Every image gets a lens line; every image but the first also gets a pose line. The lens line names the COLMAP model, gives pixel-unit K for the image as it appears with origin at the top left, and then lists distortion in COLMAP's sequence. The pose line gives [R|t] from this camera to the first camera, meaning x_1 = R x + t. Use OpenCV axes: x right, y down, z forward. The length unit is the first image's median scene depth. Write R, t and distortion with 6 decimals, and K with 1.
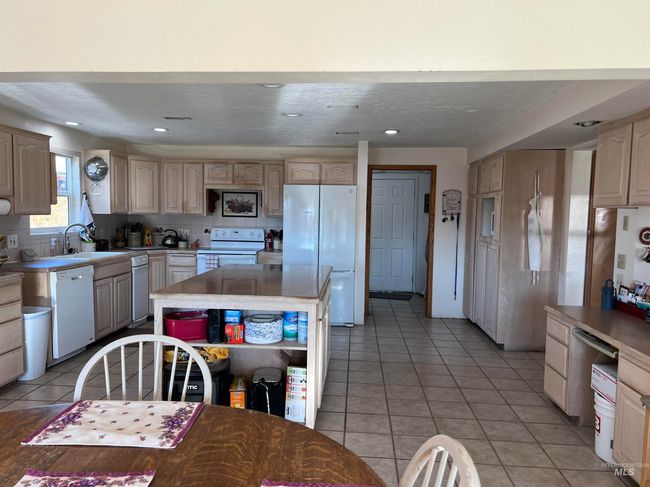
lens RADIAL K [[486.7, 0, 322.4], [0, 486.7, 242.4], [0, 0, 1]] dist [0.068991, -0.095123]
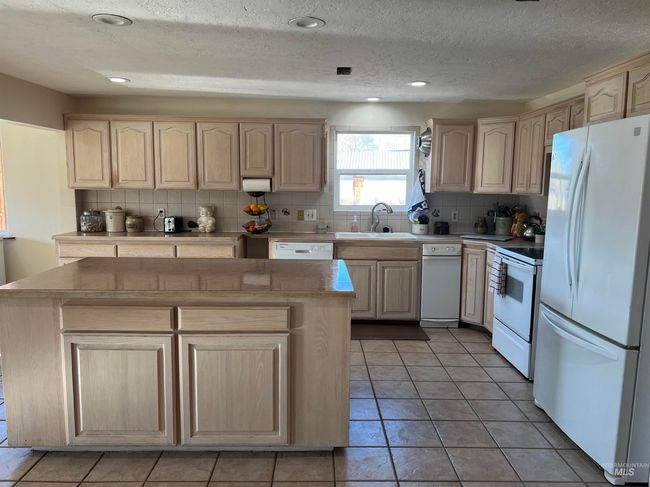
lens RADIAL K [[486.7, 0, 322.4], [0, 486.7, 242.4], [0, 0, 1]] dist [0.068991, -0.095123]
pose [[0.085719, 0.100340, -0.991254, 0.457366], [-0.070875, 0.993009, 0.094389, -0.041679], [0.993795, 0.062164, 0.092231, 0.787494]]
